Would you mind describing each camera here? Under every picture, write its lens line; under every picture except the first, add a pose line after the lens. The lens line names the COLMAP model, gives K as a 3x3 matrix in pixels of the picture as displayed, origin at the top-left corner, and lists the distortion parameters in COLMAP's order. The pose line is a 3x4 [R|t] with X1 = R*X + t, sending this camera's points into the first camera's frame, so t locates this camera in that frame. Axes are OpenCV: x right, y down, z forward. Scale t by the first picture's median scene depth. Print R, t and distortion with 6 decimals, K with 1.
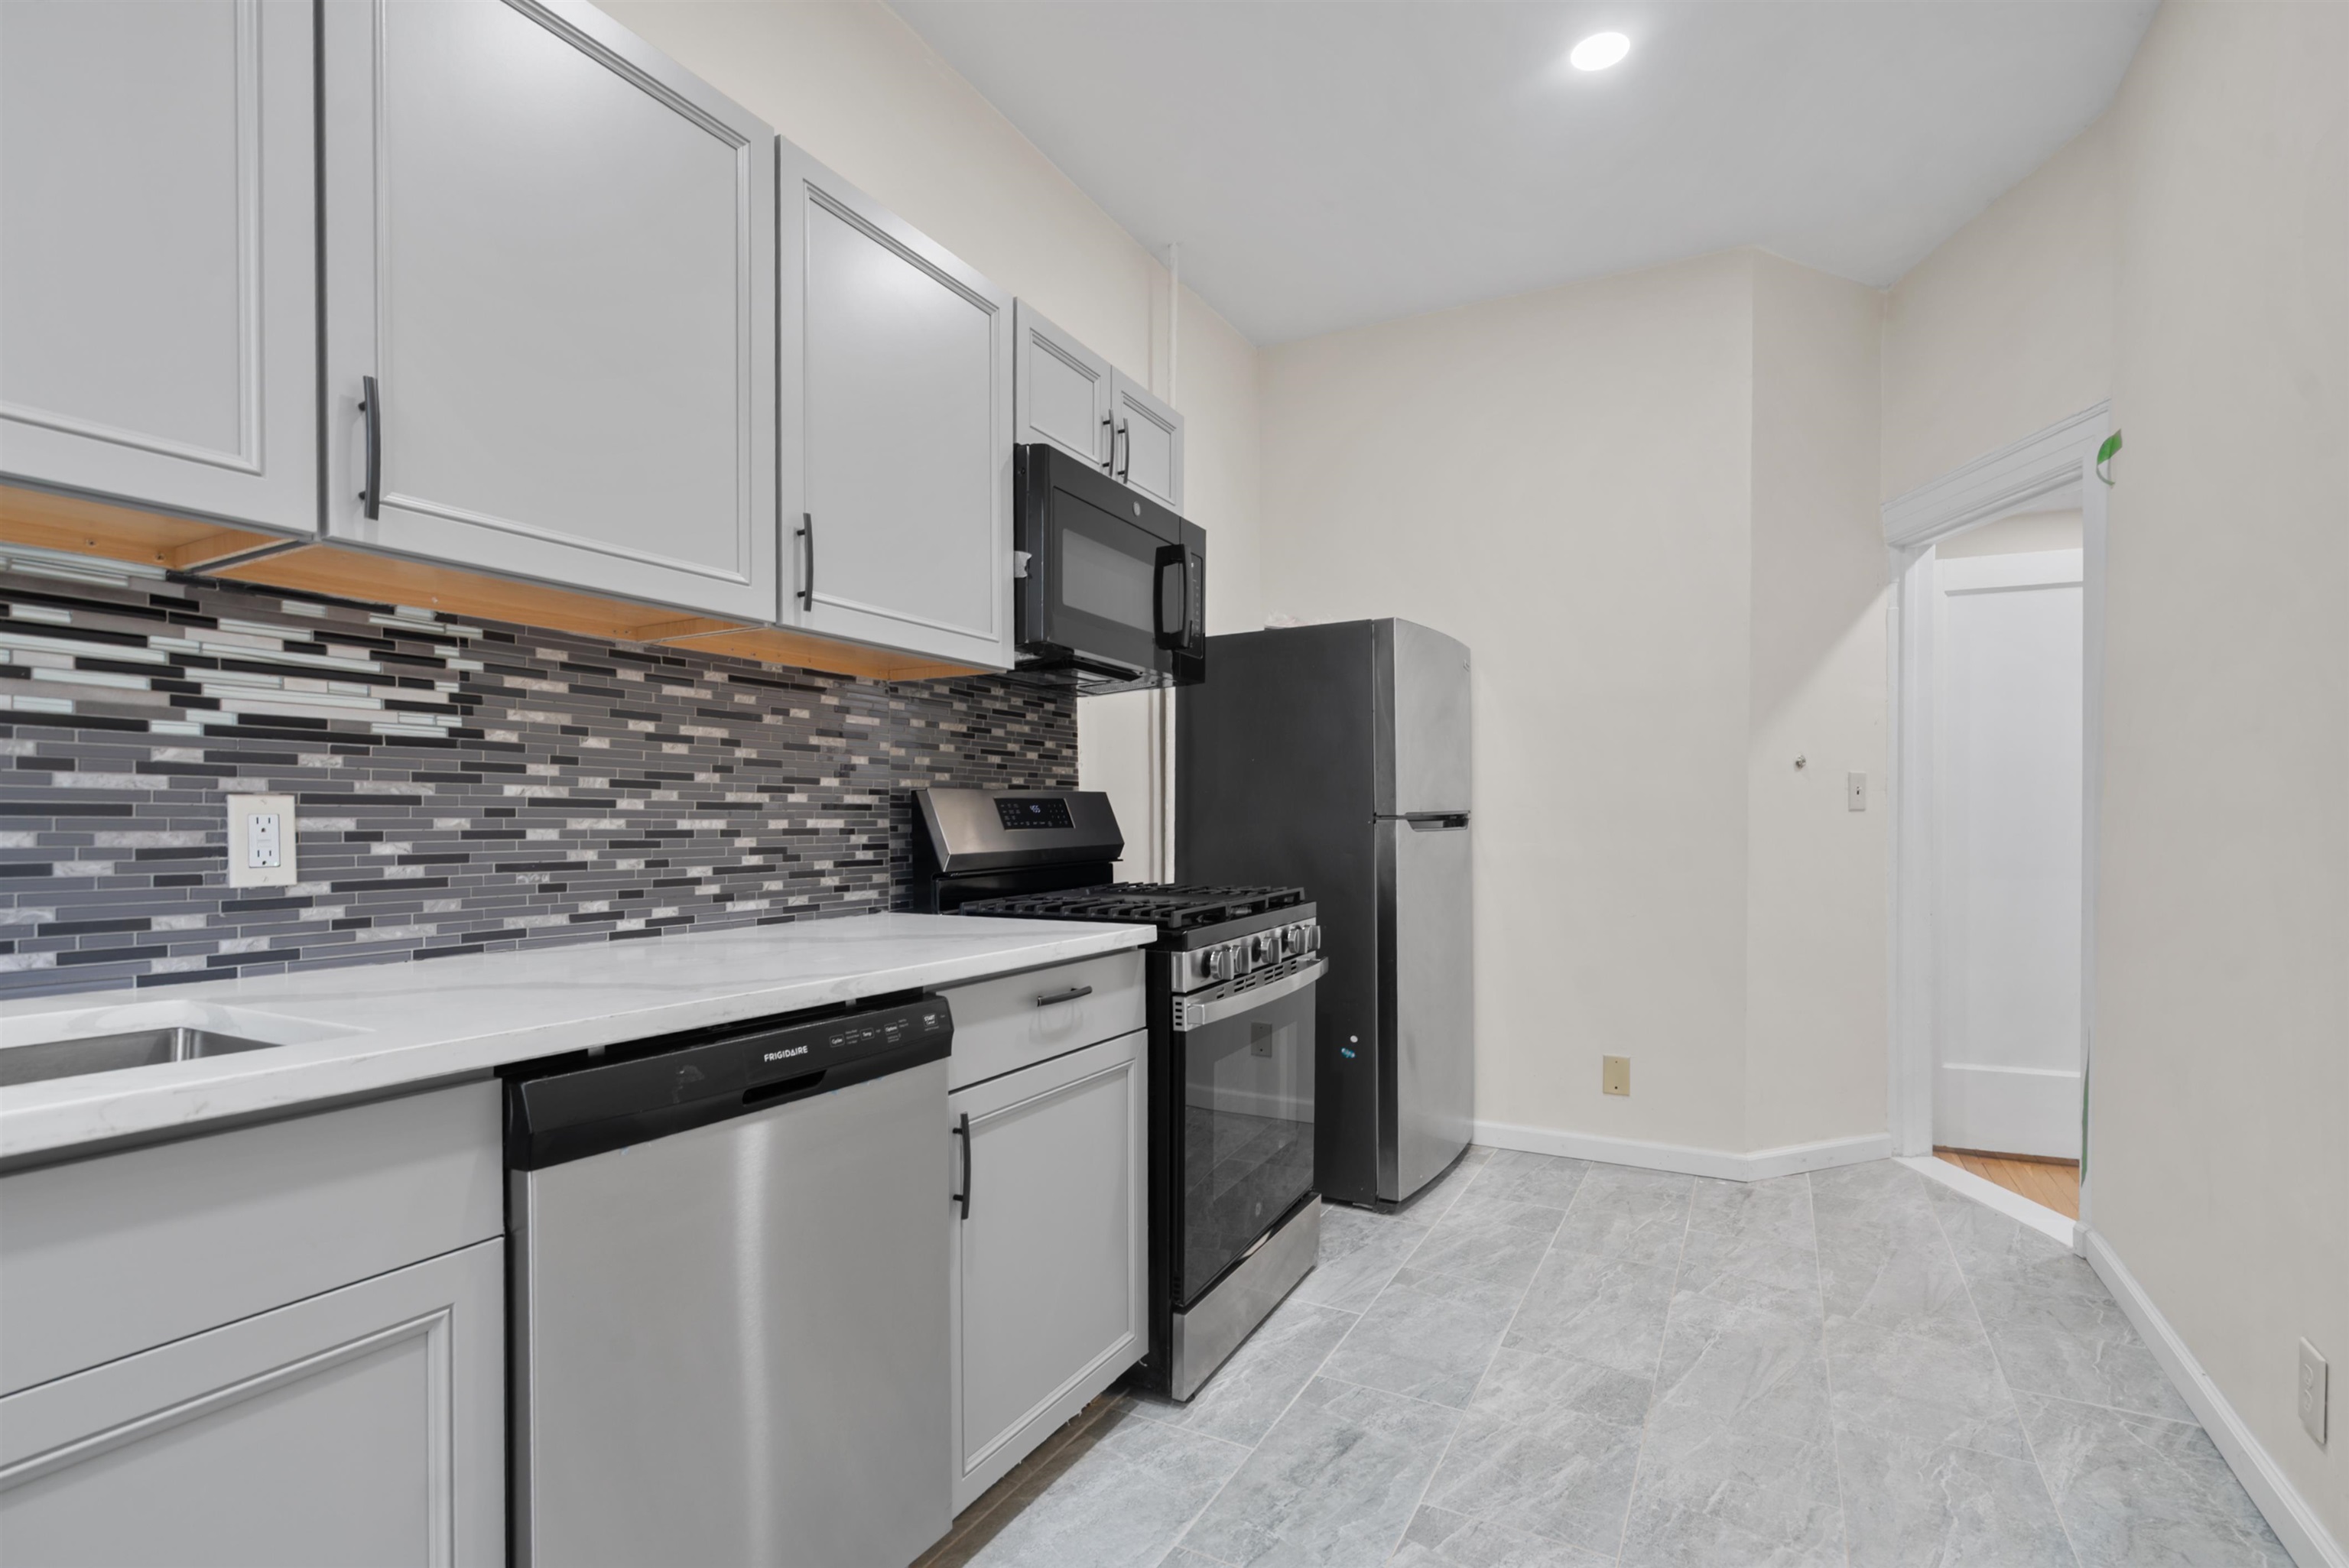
lens RADIAL K [[1118.0, 0, 1171.3], [0, 1118.0, 830.4], [0, 0, 1]] dist [-0.002676, 0.000913]
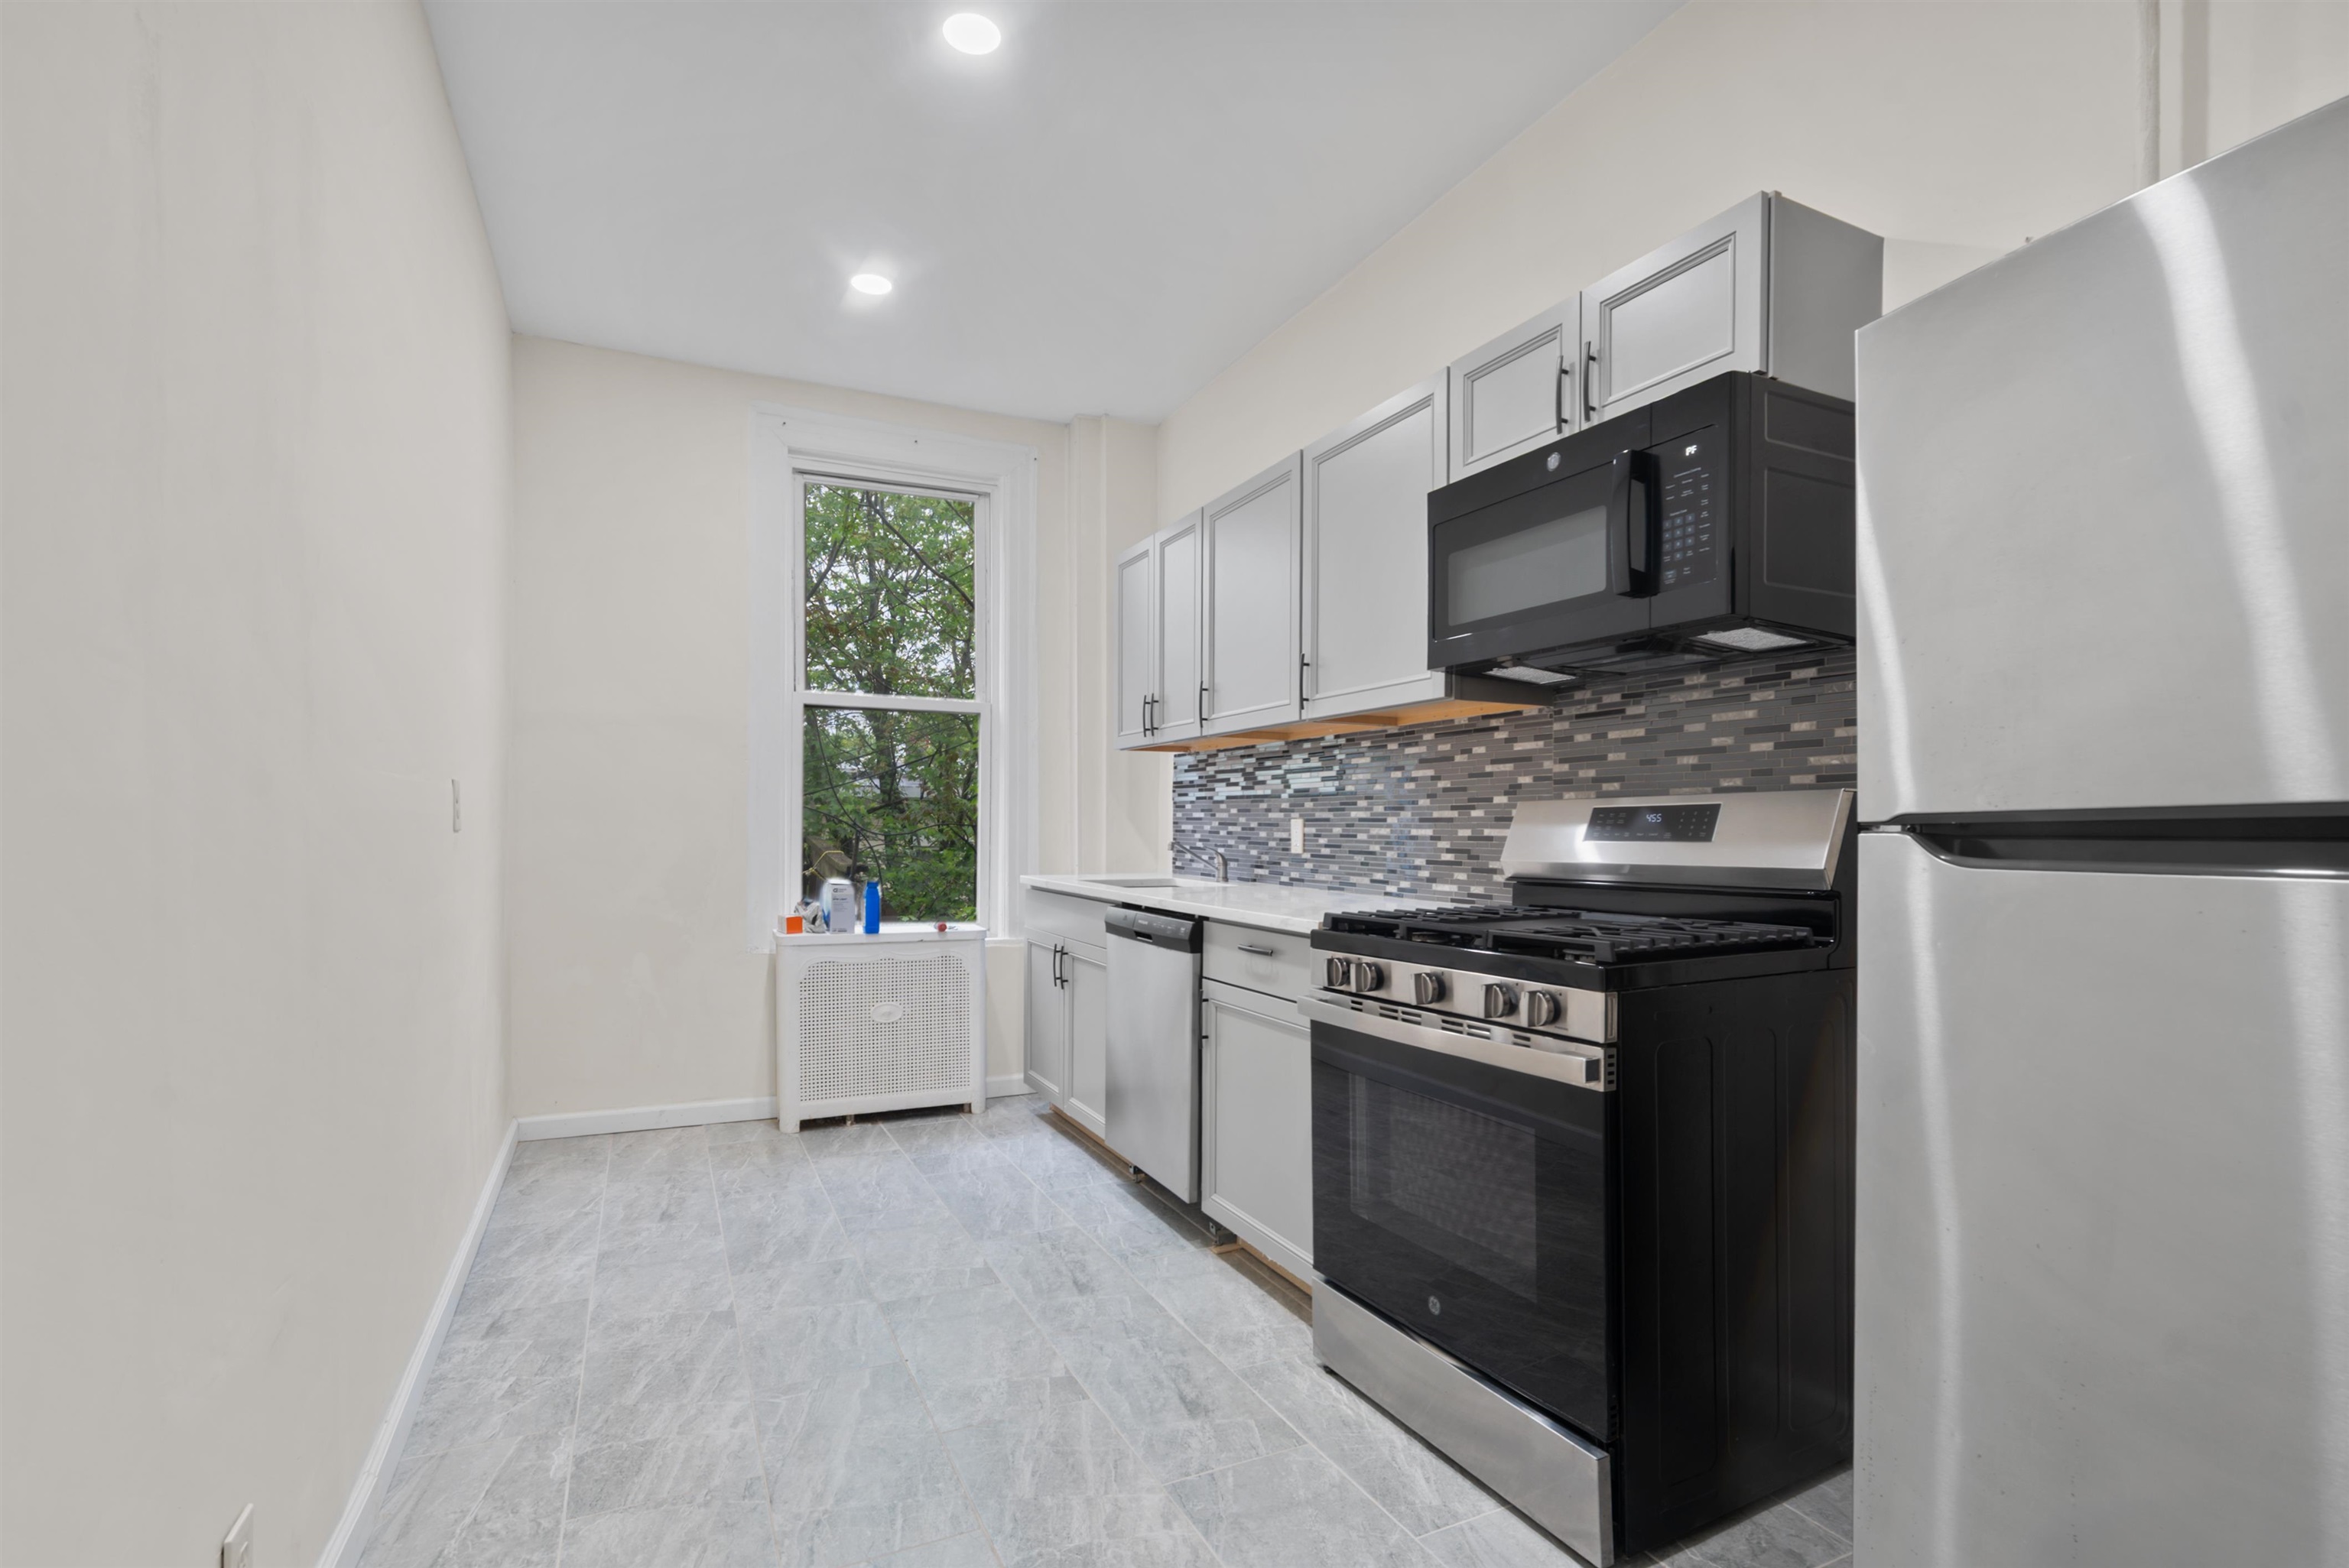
lens RADIAL K [[1118.0, 0, 1171.3], [0, 1118.0, 830.4], [0, 0, 1]] dist [-0.002676, 0.000913]
pose [[-0.596105, 0.002238, -0.802903, 1.053937], [-0.010029, 0.999897, 0.010233, -0.020239], [0.802844, 0.014153, -0.596022, 1.649595]]
